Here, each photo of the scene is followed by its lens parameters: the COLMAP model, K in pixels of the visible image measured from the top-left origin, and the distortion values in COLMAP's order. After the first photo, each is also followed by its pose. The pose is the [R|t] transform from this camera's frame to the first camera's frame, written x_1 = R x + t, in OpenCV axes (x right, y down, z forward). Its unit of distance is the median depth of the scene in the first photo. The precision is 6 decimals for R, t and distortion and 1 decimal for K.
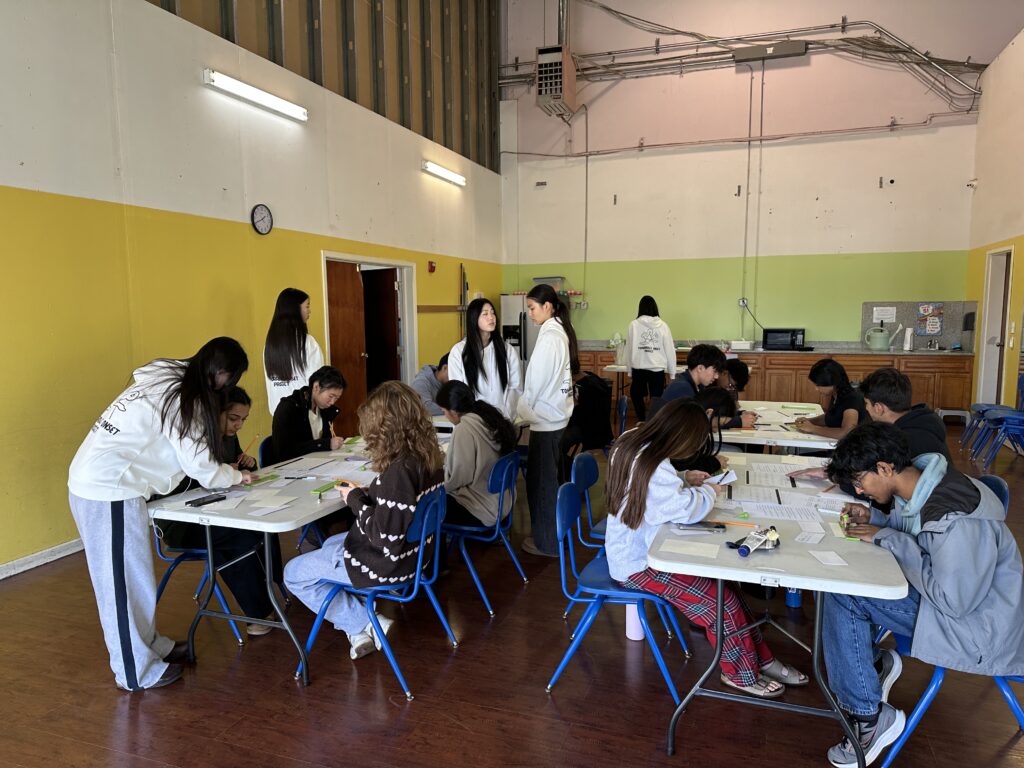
lens RADIAL K [[718.8, 0, 512.0], [0, 718.8, 384.0], [0, 0, 1]] dist [-0.000702, -0.026491]
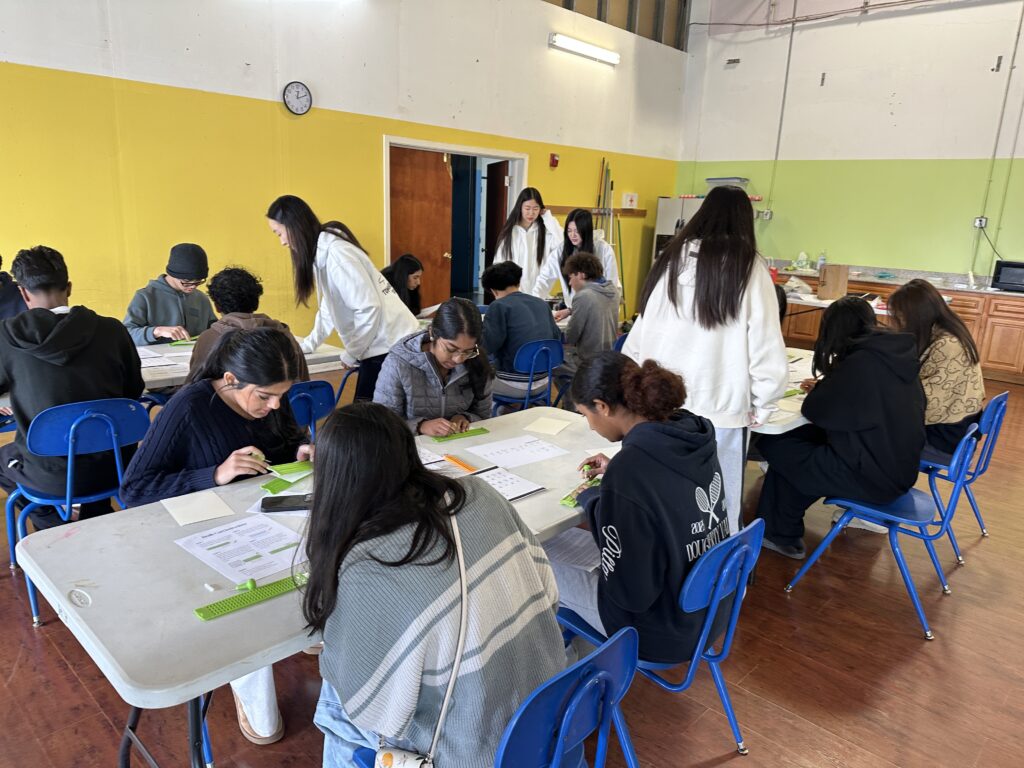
lens RADIAL K [[718.8, 0, 512.0], [0, 718.8, 384.0], [0, 0, 1]] dist [-0.000702, -0.026491]
pose [[0.914049, 0.137274, -0.381668, 0.198468], [-0.089197, 0.985982, 0.141011, -0.012141], [0.395675, -0.094848, 0.913480, 0.141781]]
